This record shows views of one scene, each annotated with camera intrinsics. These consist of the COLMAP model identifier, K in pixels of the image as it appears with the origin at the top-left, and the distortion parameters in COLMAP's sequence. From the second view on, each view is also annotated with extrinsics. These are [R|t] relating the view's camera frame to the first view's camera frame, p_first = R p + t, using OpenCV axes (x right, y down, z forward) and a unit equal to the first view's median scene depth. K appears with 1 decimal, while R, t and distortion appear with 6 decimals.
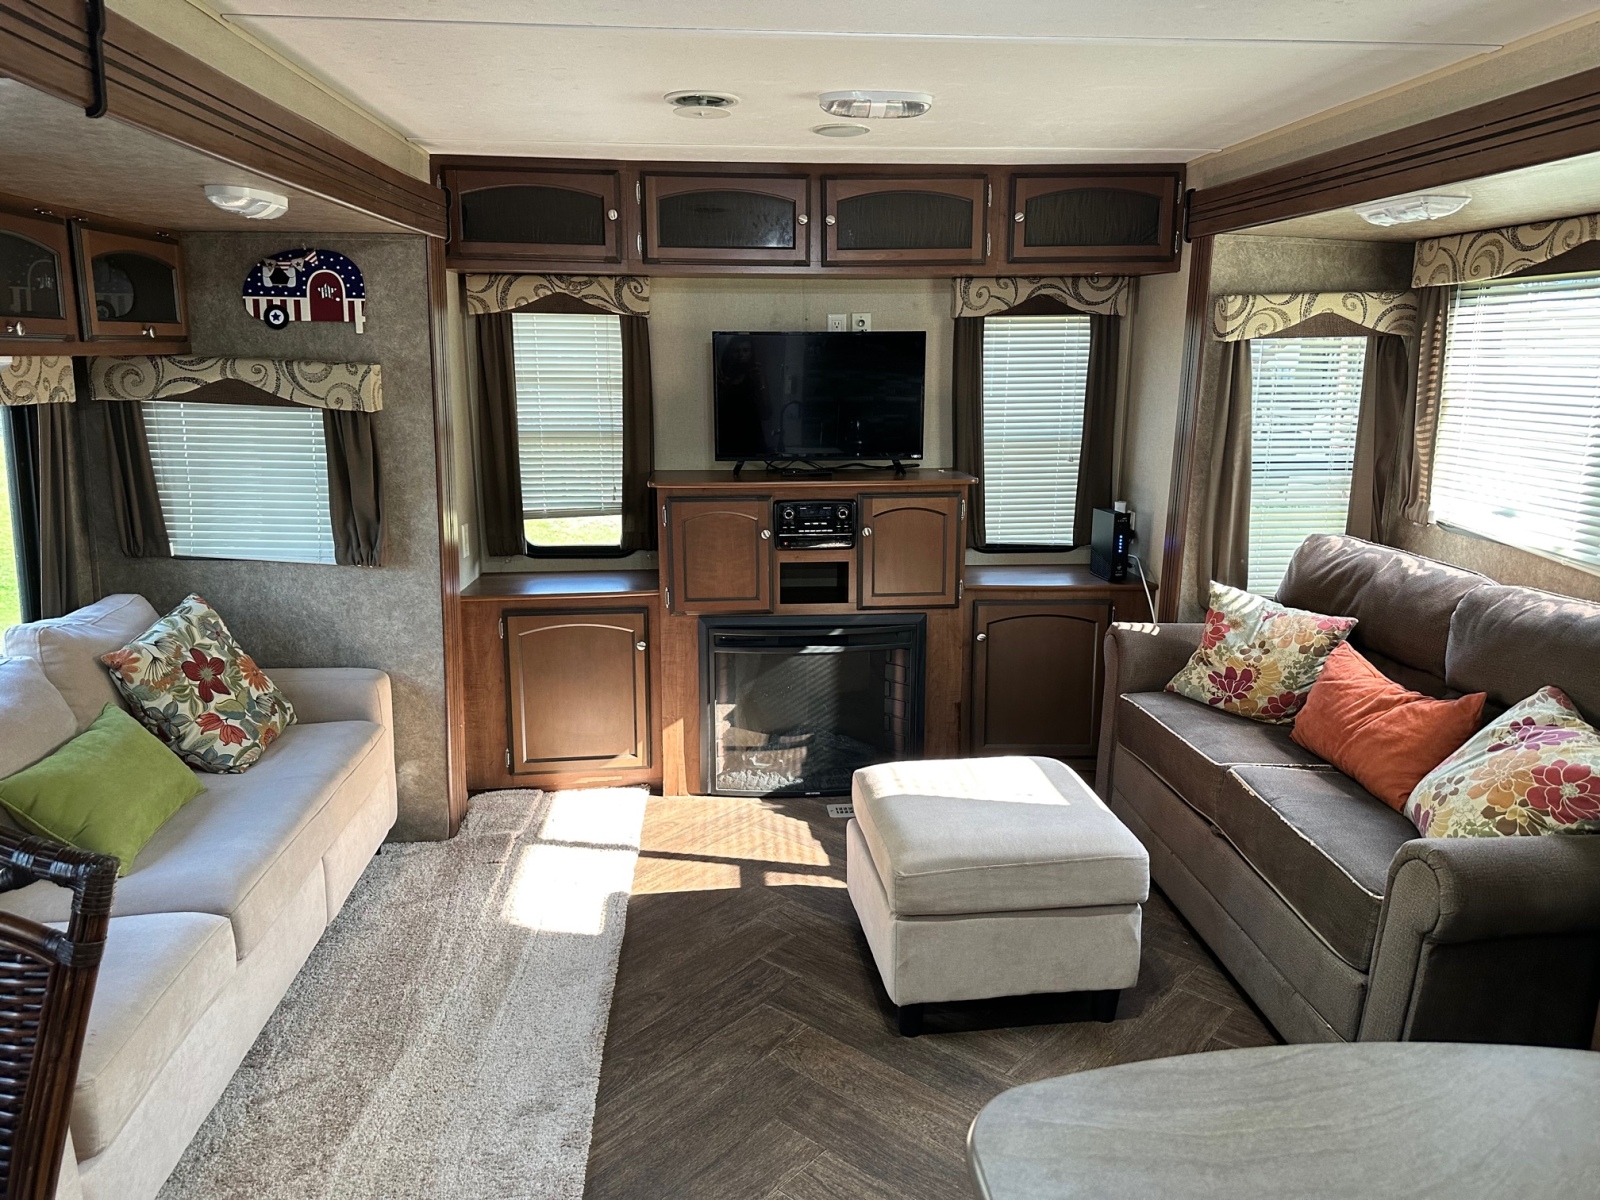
lens RADIAL K [[1148.2, 0, 803.6], [0, 1148.2, 601.7], [0, 0, 1]] dist [0.012751, -0.012950]
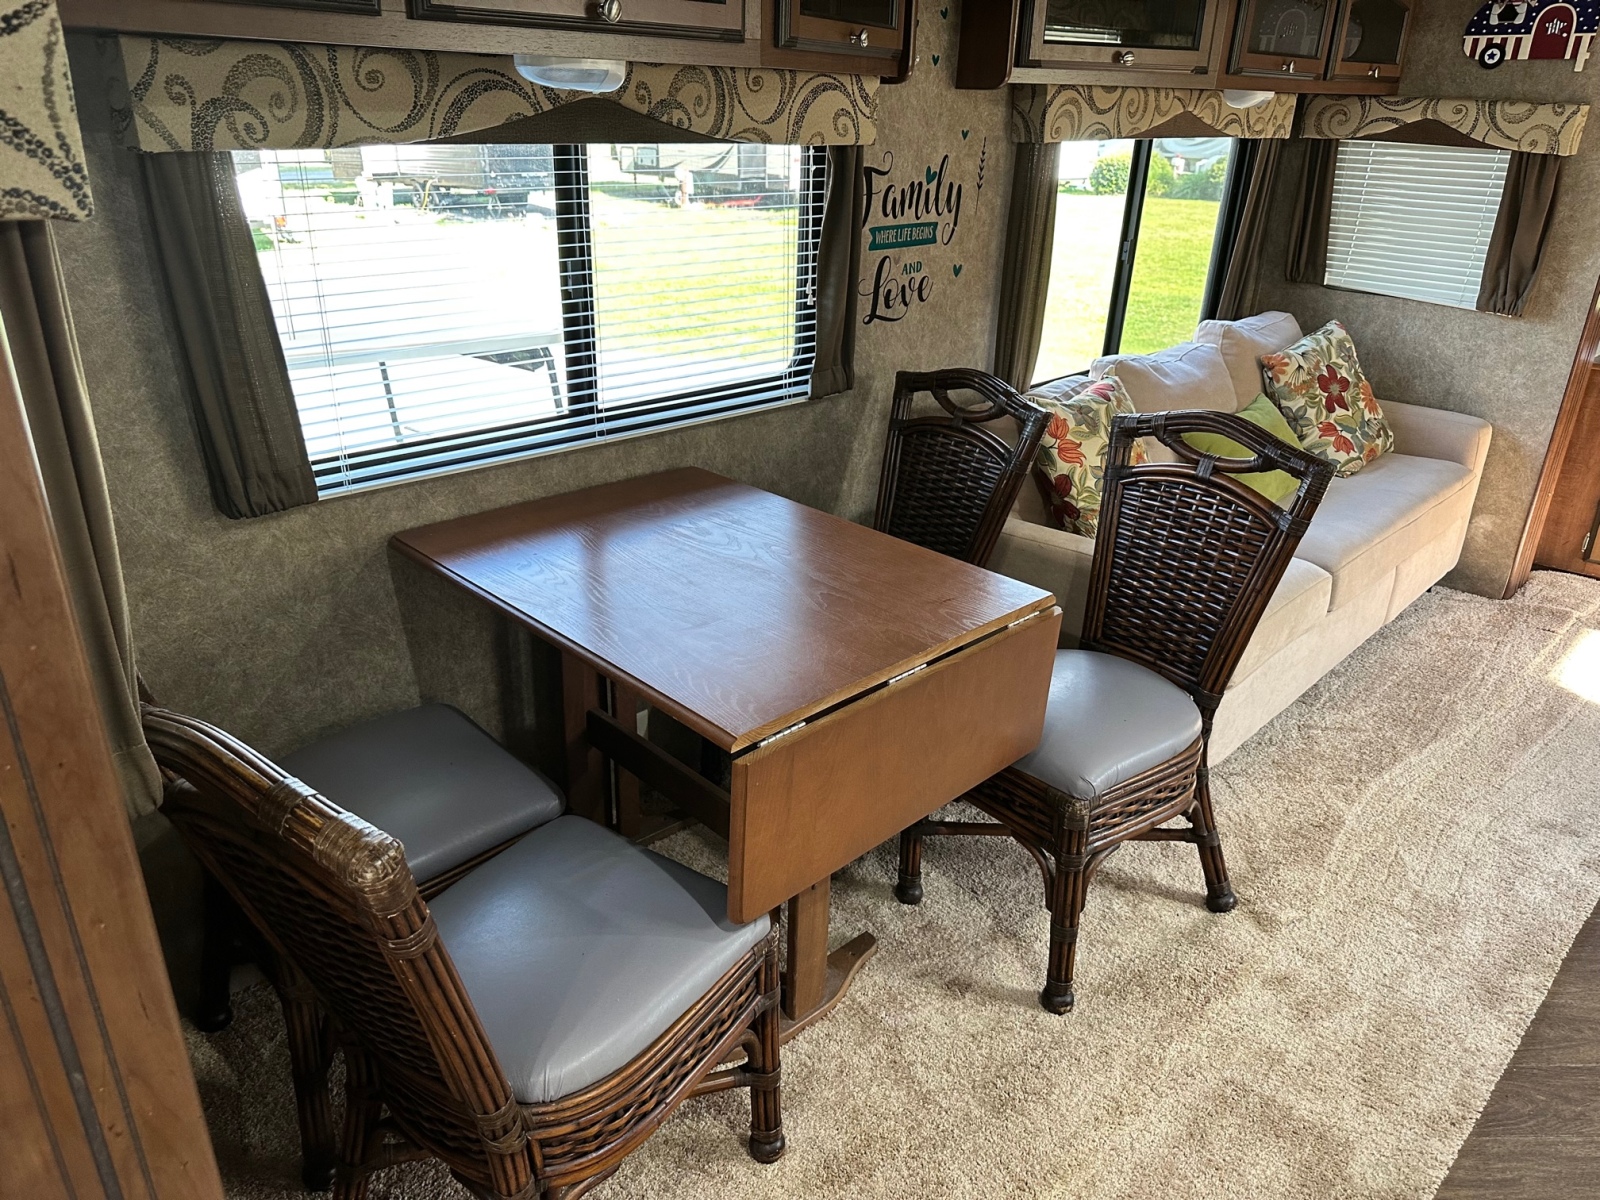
lens RADIAL K [[1148.2, 0, 795.0], [0, 1148.2, 590.3], [0, 0, 1]] dist [0.012751, -0.012950]
pose [[0.655604, 0.291573, -0.696541, -0.011444], [-0.165360, 0.955489, 0.244328, 0.059827], [0.736777, -0.045003, 0.674637, -0.172656]]
